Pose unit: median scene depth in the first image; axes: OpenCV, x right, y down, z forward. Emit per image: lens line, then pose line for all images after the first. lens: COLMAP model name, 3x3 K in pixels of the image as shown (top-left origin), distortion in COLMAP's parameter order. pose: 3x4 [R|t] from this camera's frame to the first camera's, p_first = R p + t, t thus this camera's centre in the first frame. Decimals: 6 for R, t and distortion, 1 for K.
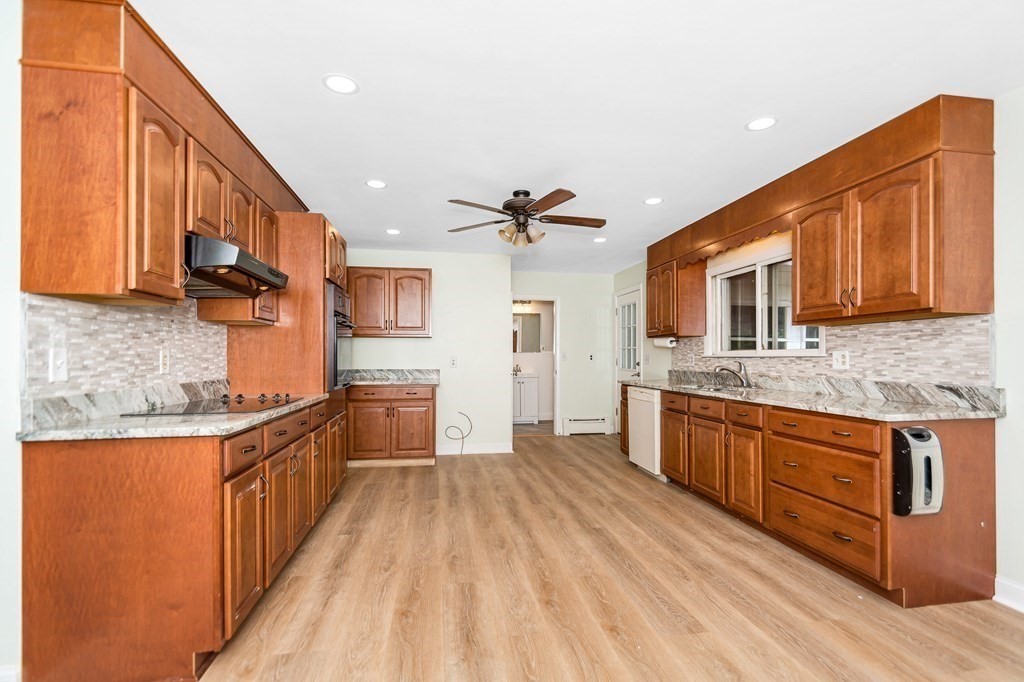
lens RADIAL K [[462.3, 0, 510.6], [0, 462.3, 354.7], [0, 0, 1]] dist [0.008537, -0.002987]
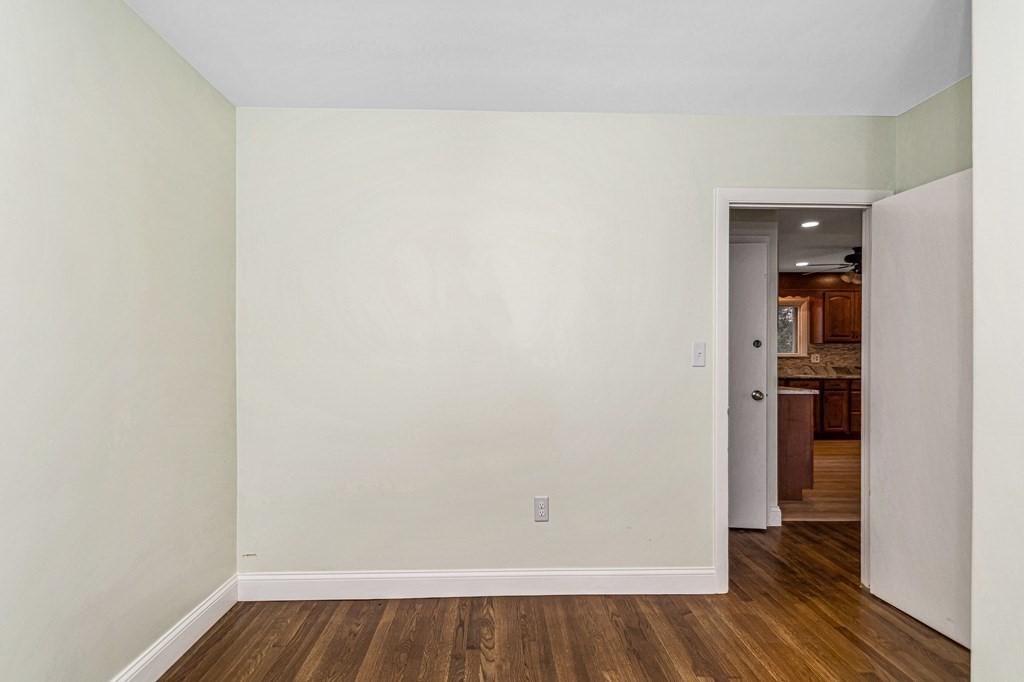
lens RADIAL K [[492.1, 0, 509.6], [0, 492.1, 346.8], [0, 0, 1]] dist [-0.001664, 0.001010]
pose [[0.135498, 0.010650, 0.990720, -2.117016], [-0.006319, 0.999931, -0.009885, -0.014232], [-0.990757, -0.004921, 0.135556, 2.402755]]
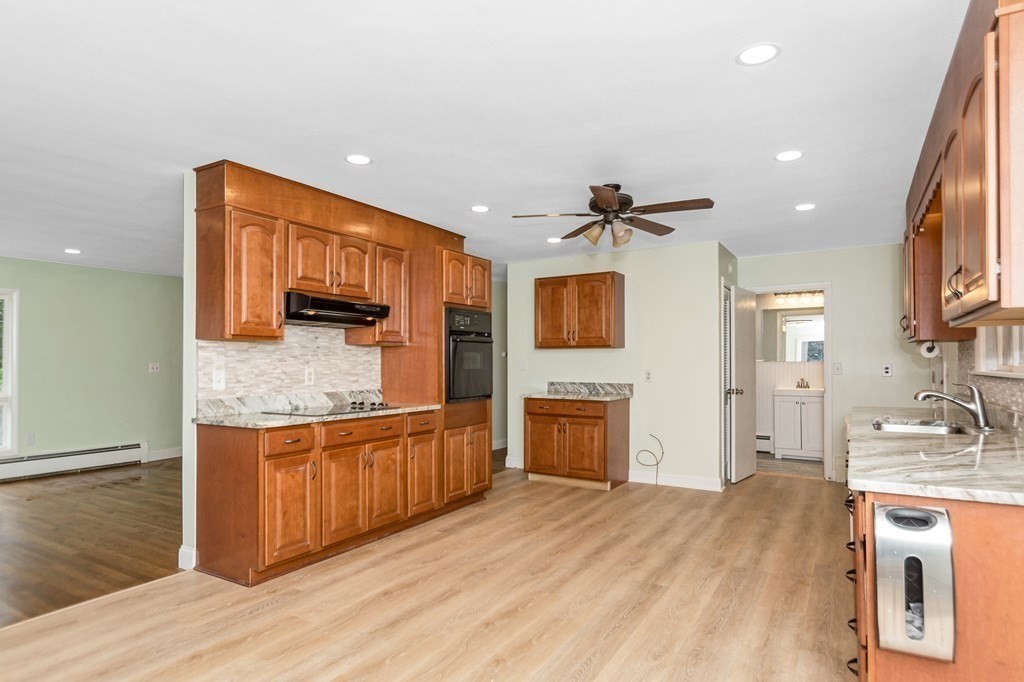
lens RADIAL K [[562.1, 0, 510.2], [0, 562.1, 355.7], [0, 0, 1]] dist [0.004040, 0.003728]
pose [[0.758052, -0.009774, -0.652121, 0.729792], [0.005774, 0.999949, -0.008275, -0.027173], [0.652169, 0.002508, 0.758070, 0.086429]]
